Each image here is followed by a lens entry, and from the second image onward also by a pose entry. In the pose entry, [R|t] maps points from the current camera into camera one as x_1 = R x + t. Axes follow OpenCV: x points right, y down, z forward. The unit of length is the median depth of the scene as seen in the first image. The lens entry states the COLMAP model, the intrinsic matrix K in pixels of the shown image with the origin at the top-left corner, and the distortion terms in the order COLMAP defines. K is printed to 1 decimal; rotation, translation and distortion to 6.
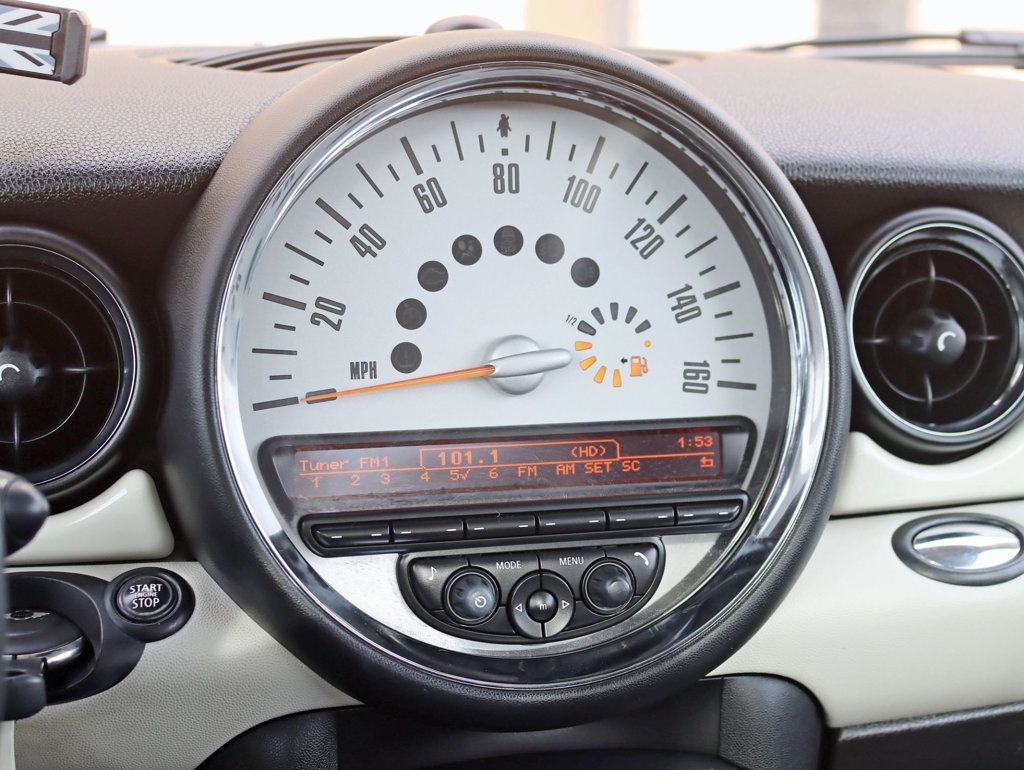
lens RADIAL K [[1594.2, 0, 509.7], [0, 1594.2, 381.6], [0, 0, 1]] dist [-0.058448, 0.000000]
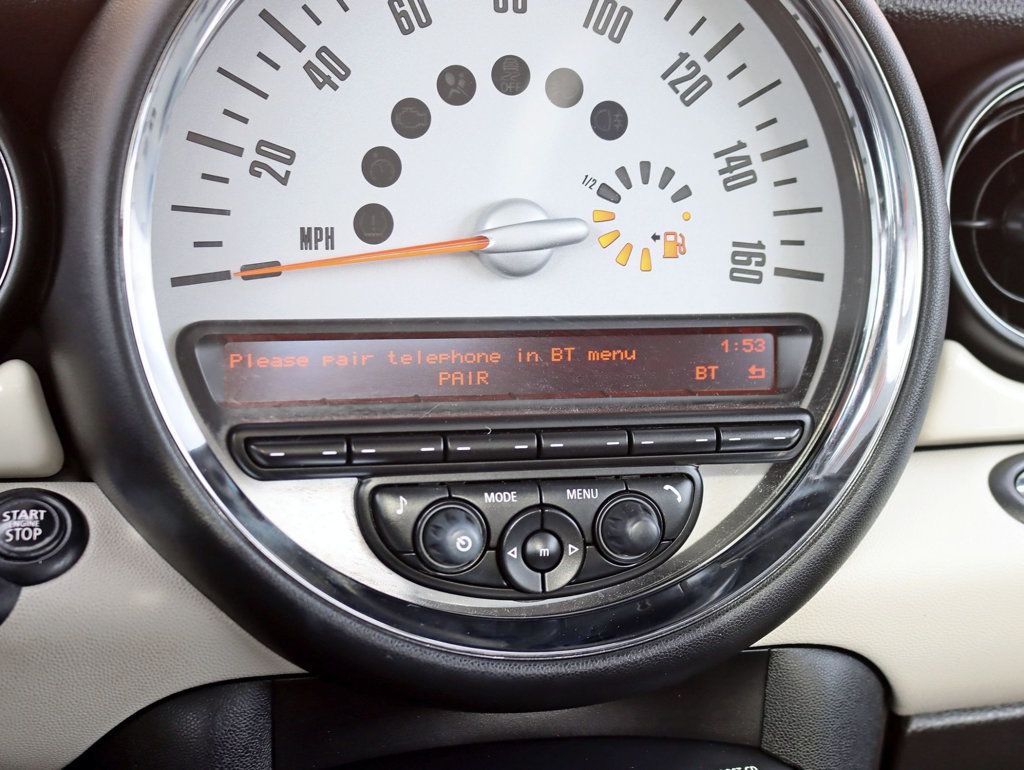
lens RADIAL K [[1821.2, 0, 513.2], [0, 1821.2, 388.7], [0, 0, 1]] dist [-0.019263, 0.000000]
pose [[0.999319, 0.027735, 0.024334, -0.017010], [-0.028922, 0.998337, 0.049869, 0.018520], [-0.022910, -0.050539, 0.998459, 0.121962]]
